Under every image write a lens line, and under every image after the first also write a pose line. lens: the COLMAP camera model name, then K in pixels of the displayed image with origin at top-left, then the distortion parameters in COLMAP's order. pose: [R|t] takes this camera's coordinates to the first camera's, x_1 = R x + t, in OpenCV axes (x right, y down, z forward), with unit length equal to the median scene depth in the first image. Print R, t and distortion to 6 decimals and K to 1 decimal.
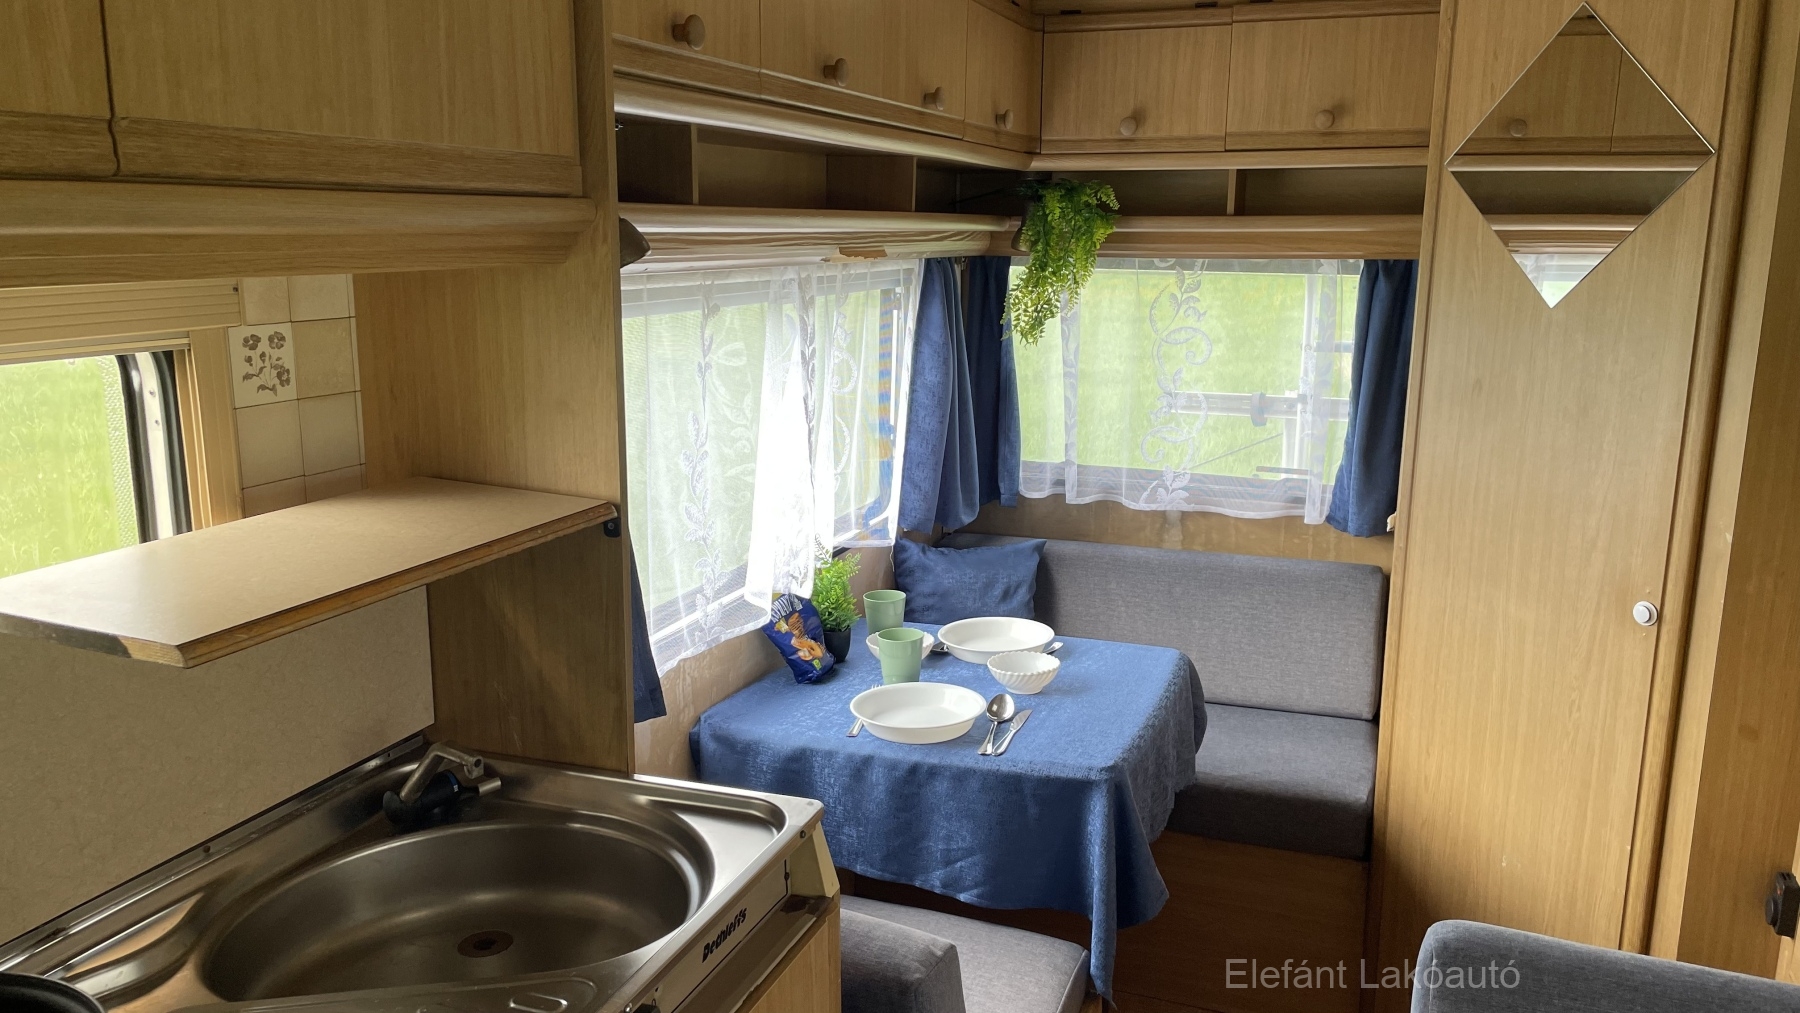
lens RADIAL K [[1352.6, 0, 909.1], [0, 1352.6, 506.5], [0, 0, 1]] dist [0.075523, -0.105417]
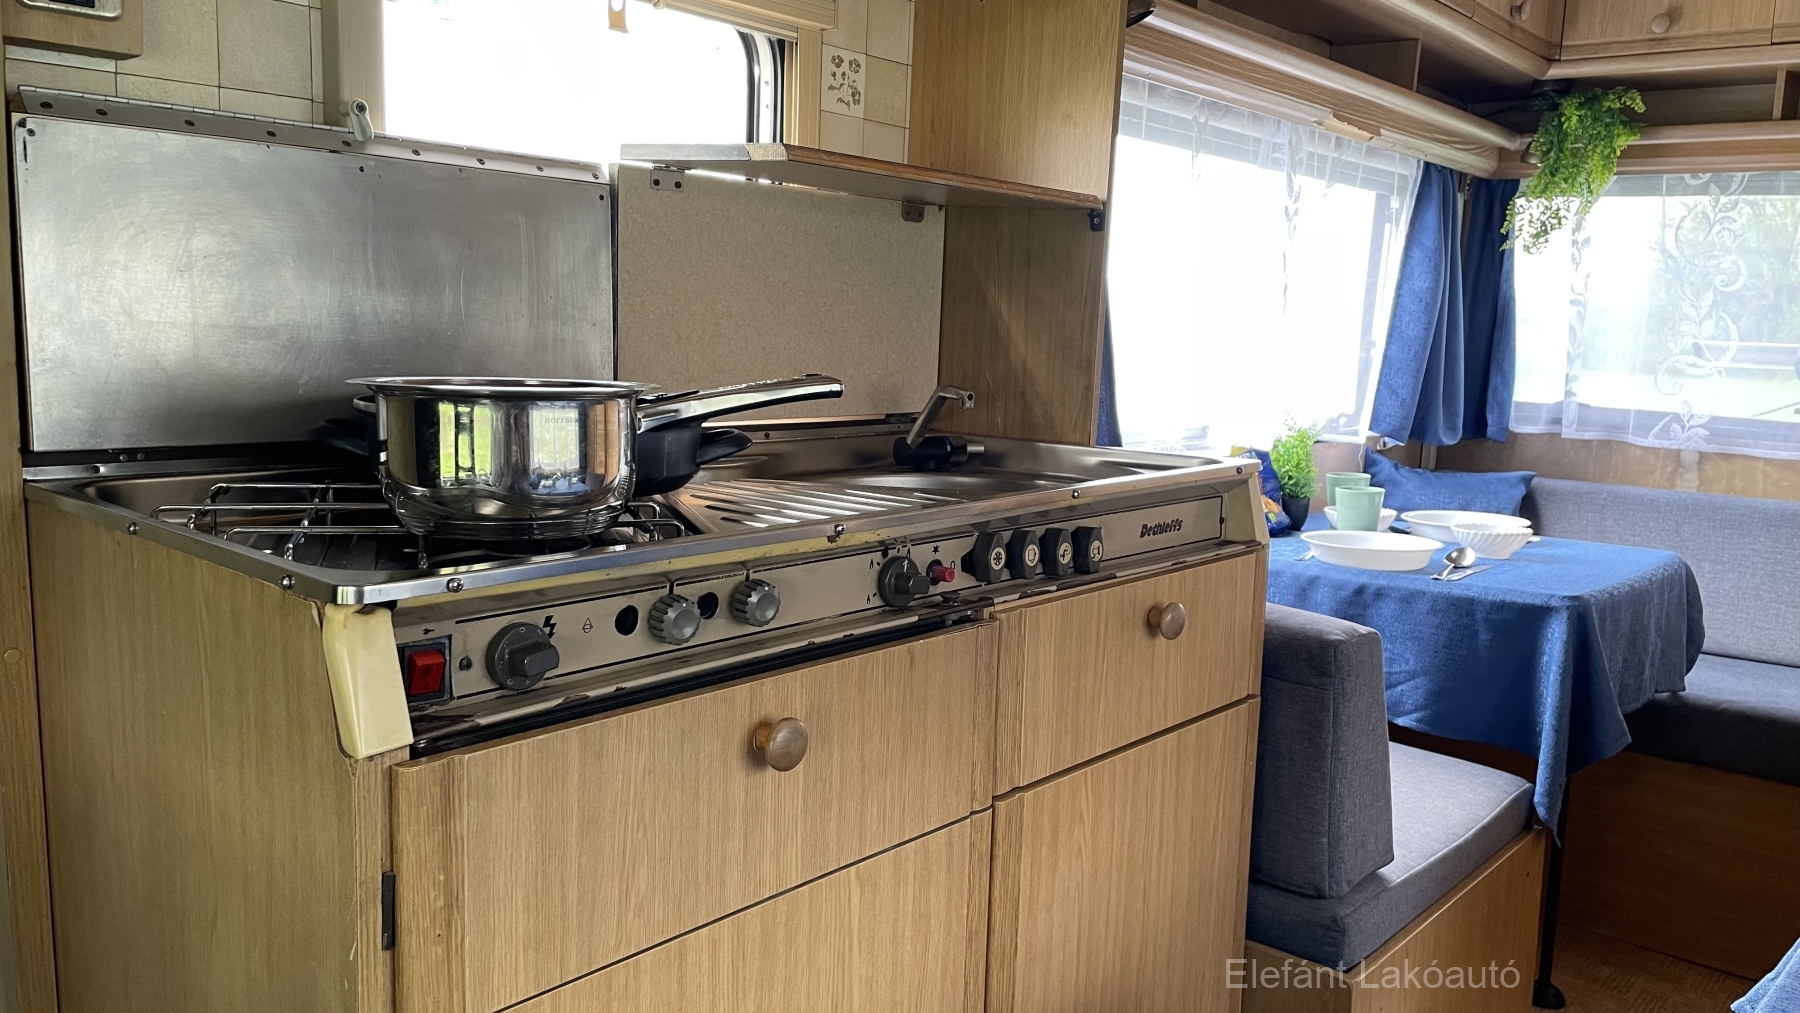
lens RADIAL K [[1352.6, 0, 901.5], [0, 1352.6, 517.3], [0, 0, 1]] dist [0.075523, -0.105417]
pose [[0.933846, 0.083422, -0.347812, 0.033112], [-0.106677, 0.993124, -0.048219, 0.226295], [0.341397, 0.082133, 0.936324, -0.083963]]
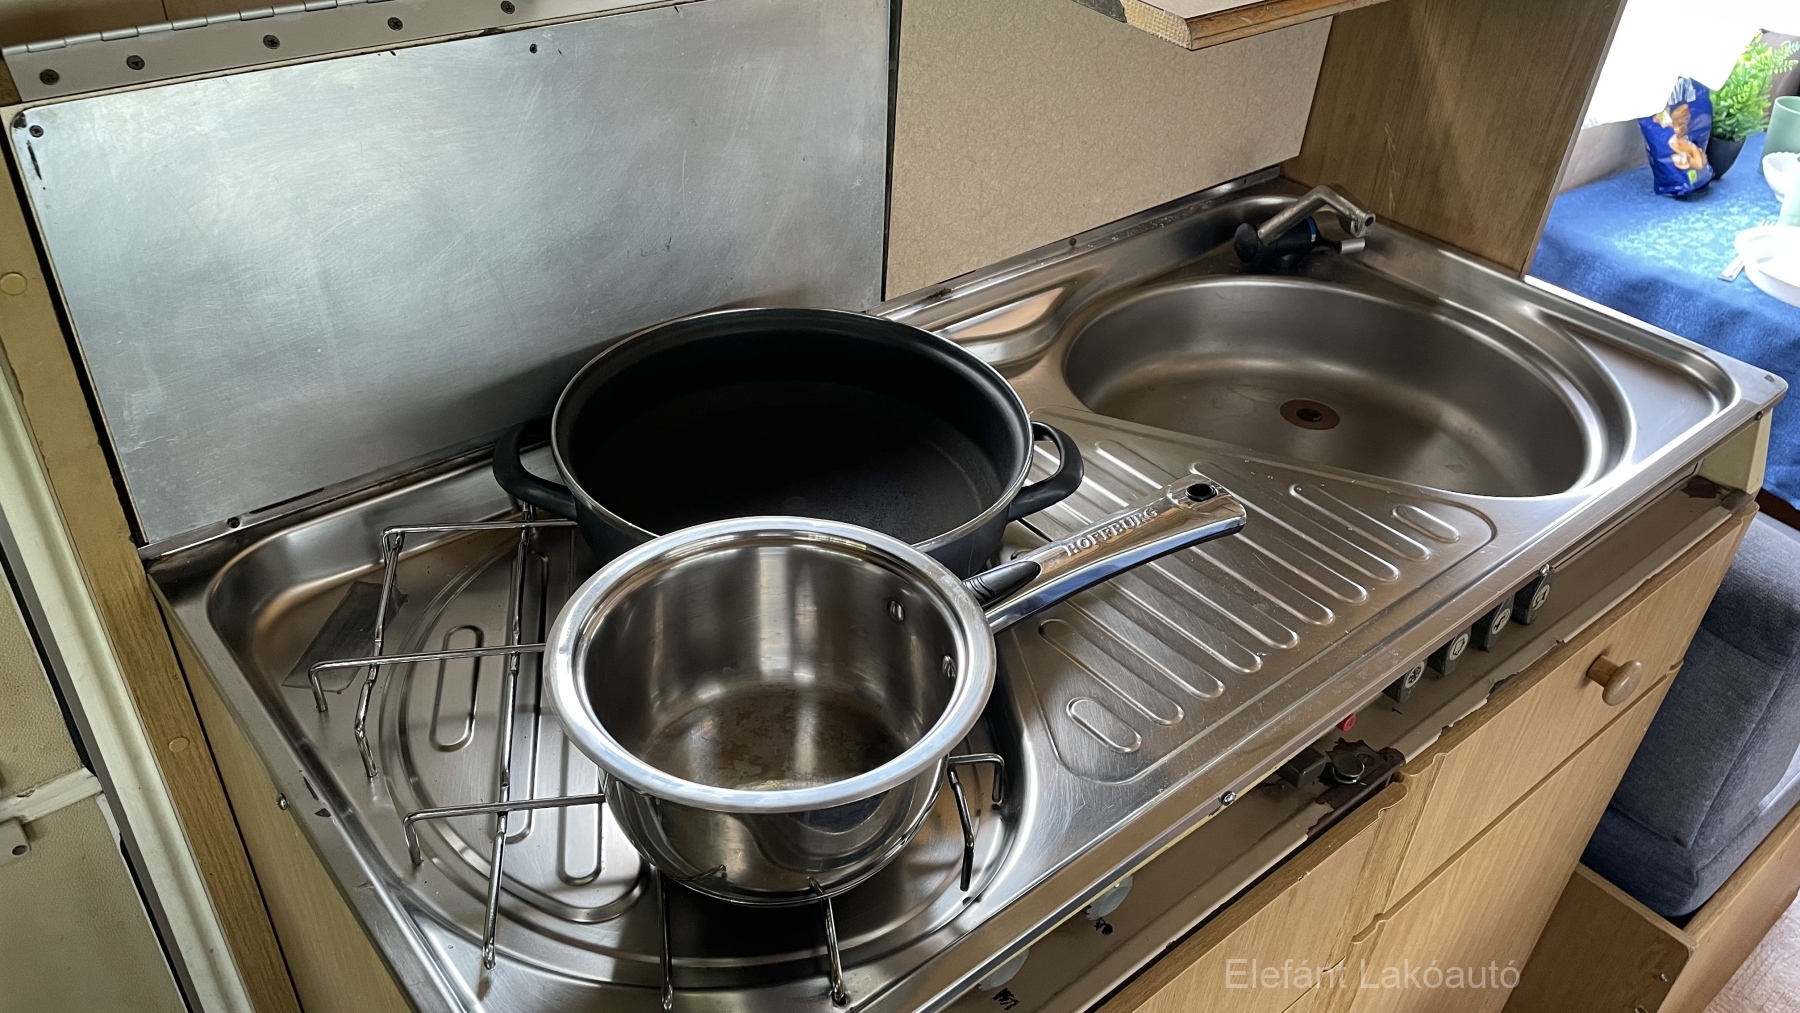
lens RADIAL K [[1352.6, 0, 898.1], [0, 1352.6, 511.1], [0, 0, 1]] dist [0.075523, -0.105417]
pose [[0.865718, 0.331033, -0.375431, -0.120332], [-0.151798, 0.888381, 0.433287, 0.015074], [0.476958, -0.318114, 0.819338, 0.064290]]
